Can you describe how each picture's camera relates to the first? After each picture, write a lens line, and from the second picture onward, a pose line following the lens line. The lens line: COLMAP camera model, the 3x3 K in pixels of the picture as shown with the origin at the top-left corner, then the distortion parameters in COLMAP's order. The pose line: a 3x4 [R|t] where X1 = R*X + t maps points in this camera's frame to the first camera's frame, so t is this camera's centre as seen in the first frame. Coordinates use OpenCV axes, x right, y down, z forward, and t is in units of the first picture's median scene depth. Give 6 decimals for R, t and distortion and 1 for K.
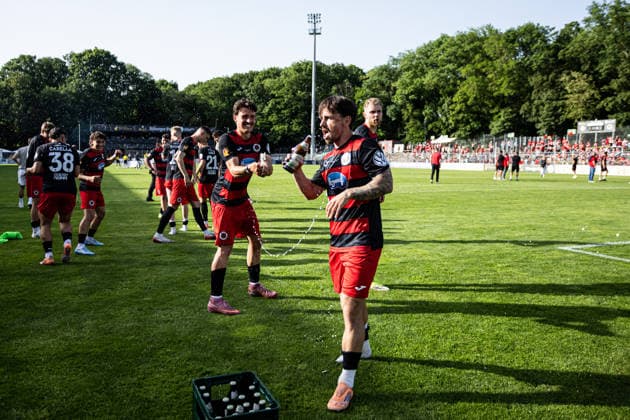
lens RADIAL K [[4268.4, 0, 314.8], [0, 4268.4, 209.7], [0, 0, 1]] dist [-0.819010, 0.000000]
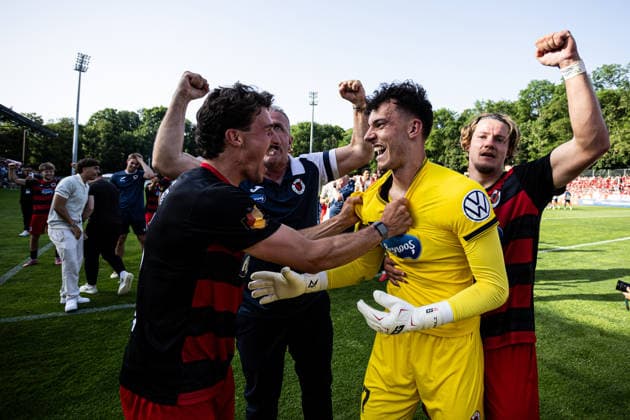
lens RADIAL K [[4268.4, 0, 315.1], [0, 4268.4, 210.0], [0, 0, 1]] dist [-0.819010, 0.000000]
pose [[0.999729, 0.022919, 0.004101, -0.004653], [-0.022895, 0.999722, -0.005582, 0.005143], [-0.004228, 0.005486, 0.999976, -0.527487]]
